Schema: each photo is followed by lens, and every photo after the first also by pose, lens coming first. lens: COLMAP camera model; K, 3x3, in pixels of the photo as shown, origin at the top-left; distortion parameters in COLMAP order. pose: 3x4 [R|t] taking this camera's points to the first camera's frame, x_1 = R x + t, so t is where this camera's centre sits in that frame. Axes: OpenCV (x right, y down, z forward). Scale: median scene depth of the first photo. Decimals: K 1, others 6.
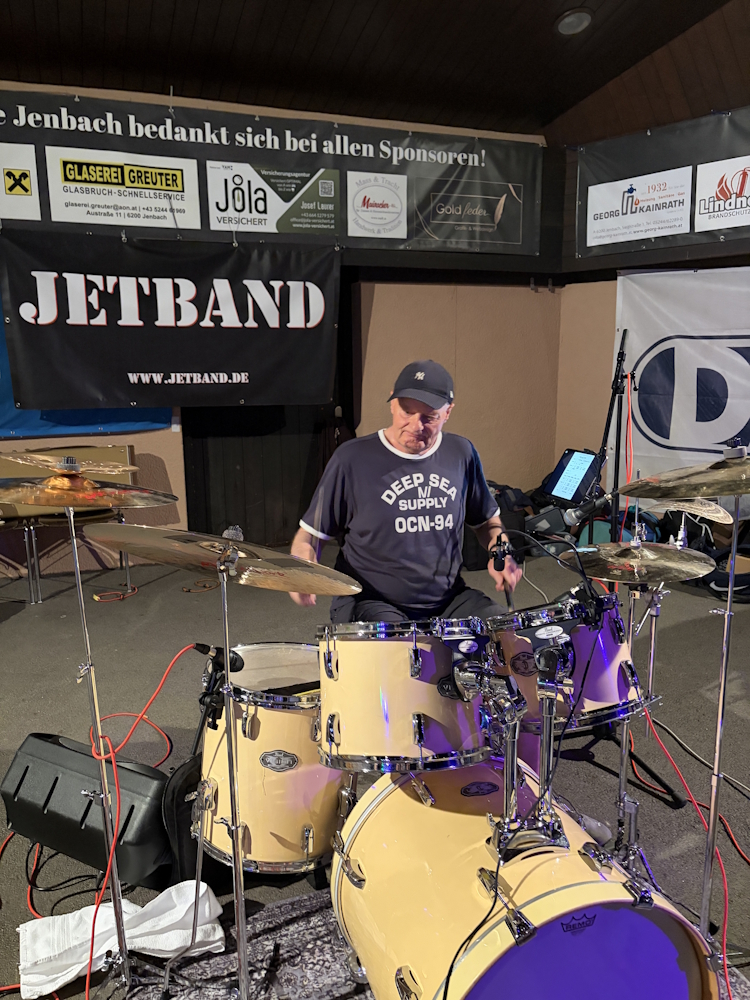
lens RADIAL K [[756.2, 0, 369.4], [0, 756.2, 498.9], [0, 0, 1]] dist [0.028091, -0.019290]
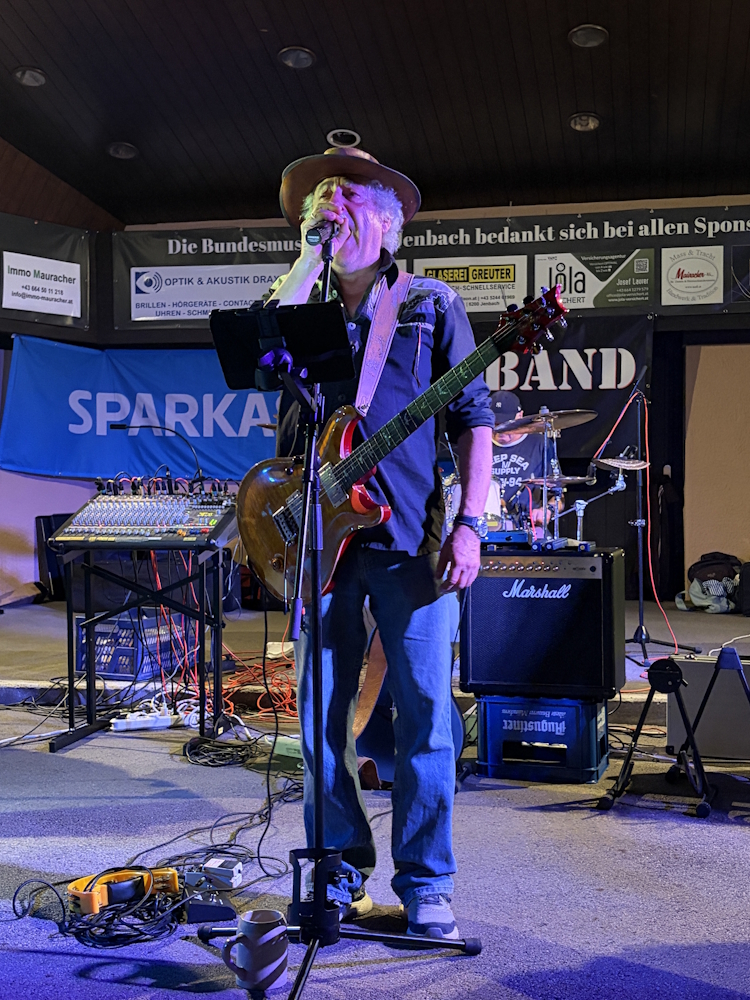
lens RADIAL K [[1347.3, 0, 393.1], [0, 1347.3, 524.5], [0, 0, 1]] dist [0.101898, 0.000000]
pose [[0.840083, 0.021410, -0.542034, 0.737342], [-0.108264, 0.985736, -0.128858, 0.264757], [0.531544, 0.166934, 0.830418, -0.794451]]
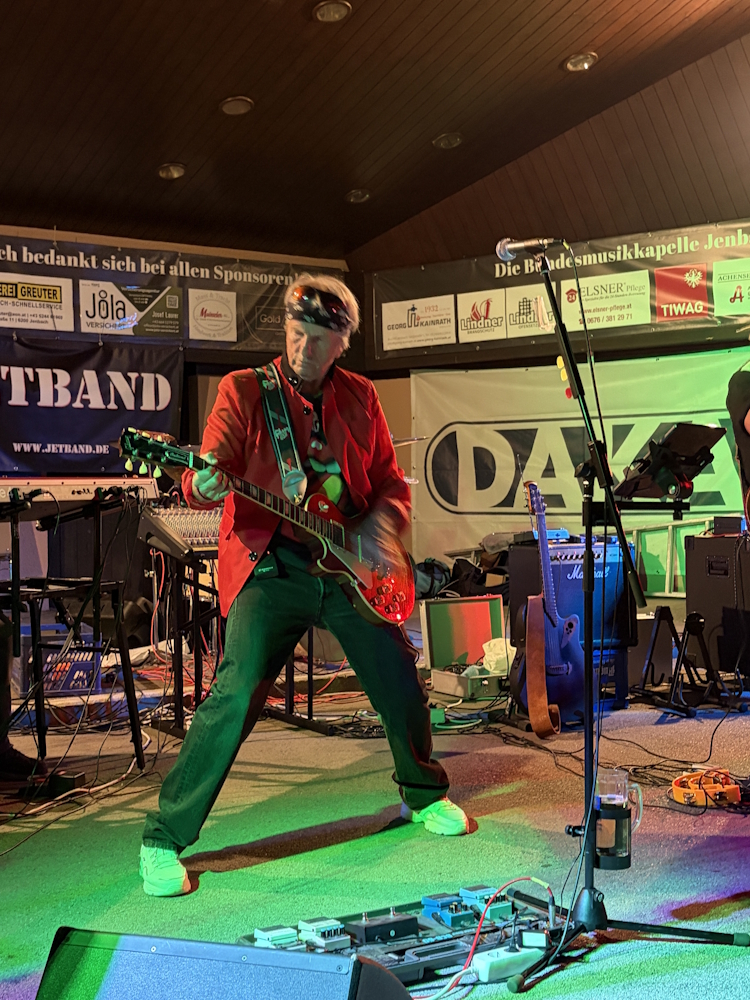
lens RADIAL K [[1347.3, 0, 388.7], [0, 1347.3, 522.6], [0, 0, 1]] dist [0.101898, 0.000000]
pose [[0.978535, -0.006313, 0.205985, -0.172333], [0.041705, 0.984915, -0.167935, 0.341690], [-0.201817, 0.172921, 0.964037, -1.170289]]
